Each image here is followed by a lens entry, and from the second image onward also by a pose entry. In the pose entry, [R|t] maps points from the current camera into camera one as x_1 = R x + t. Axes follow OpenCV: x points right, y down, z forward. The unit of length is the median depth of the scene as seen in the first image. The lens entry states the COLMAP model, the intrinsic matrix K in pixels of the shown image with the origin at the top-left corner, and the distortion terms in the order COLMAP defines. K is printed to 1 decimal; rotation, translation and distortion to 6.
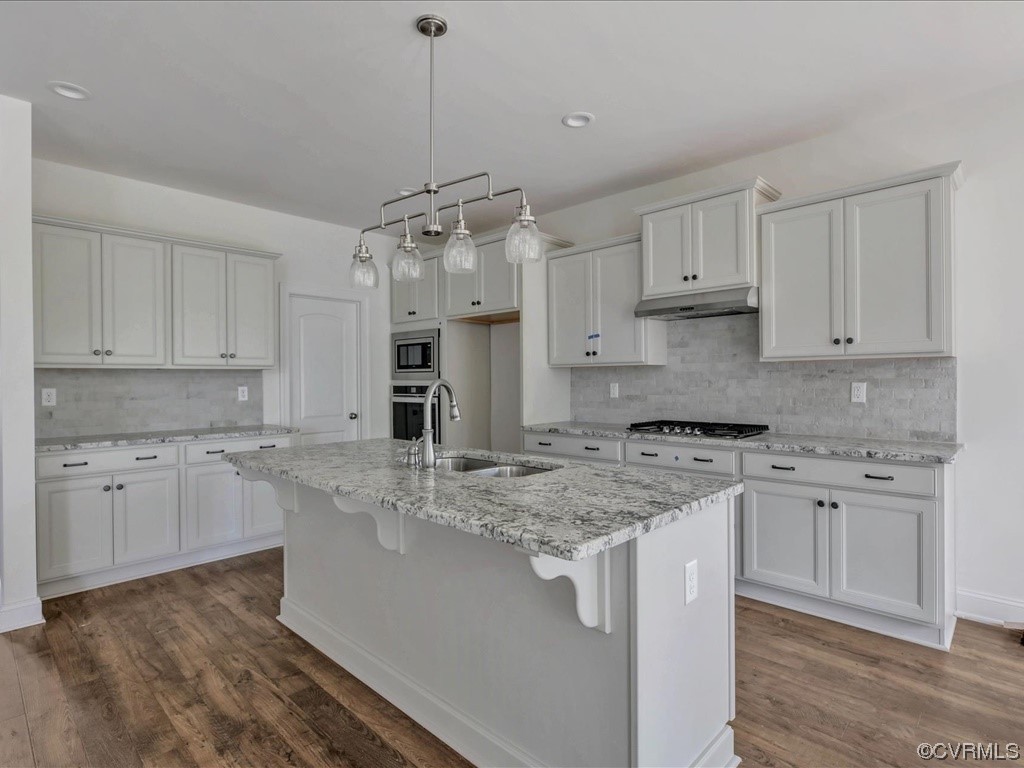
lens RADIAL K [[527.9, 0, 512.0], [0, 527.9, 384.0], [0, 0, 1]] dist [-0.001098, 0.000475]
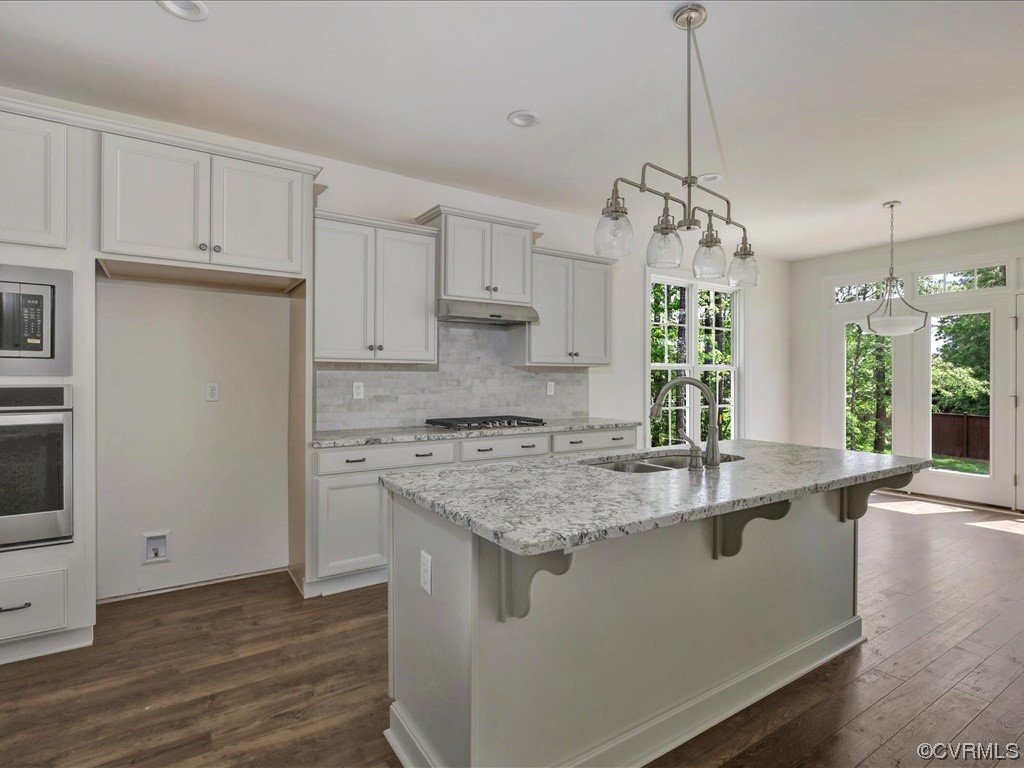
lens RADIAL K [[527.9, 0, 512.0], [0, 527.9, 384.0], [0, 0, 1]] dist [-0.001098, 0.000475]
pose [[0.231773, -0.003079, 0.972765, -0.725942], [0.001481, 0.999995, 0.002812, -0.001072], [-0.972769, 0.000789, 0.231776, 0.675147]]
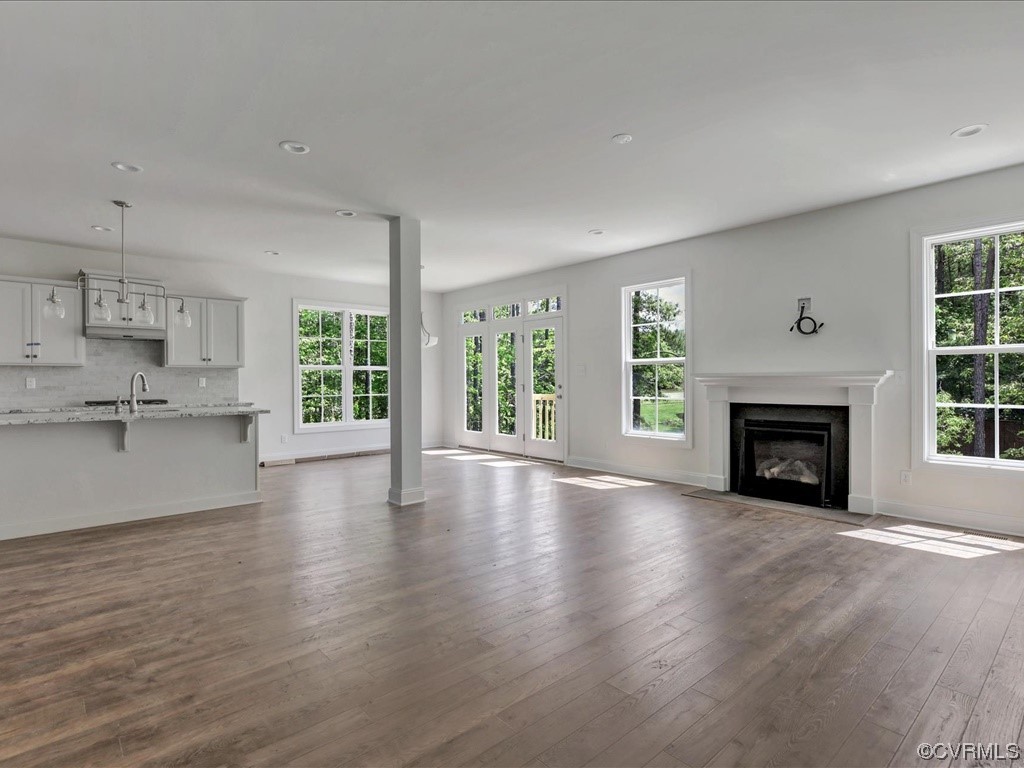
lens RADIAL K [[527.9, 0, 512.0], [0, 527.9, 384.0], [0, 0, 1]] dist [-0.001098, 0.000475]
pose [[0.084646, 0.005754, 0.996394, -1.311060], [0.013425, 0.999886, -0.006915, 0.050071], [-0.996321, 0.013962, 0.084559, -0.451261]]
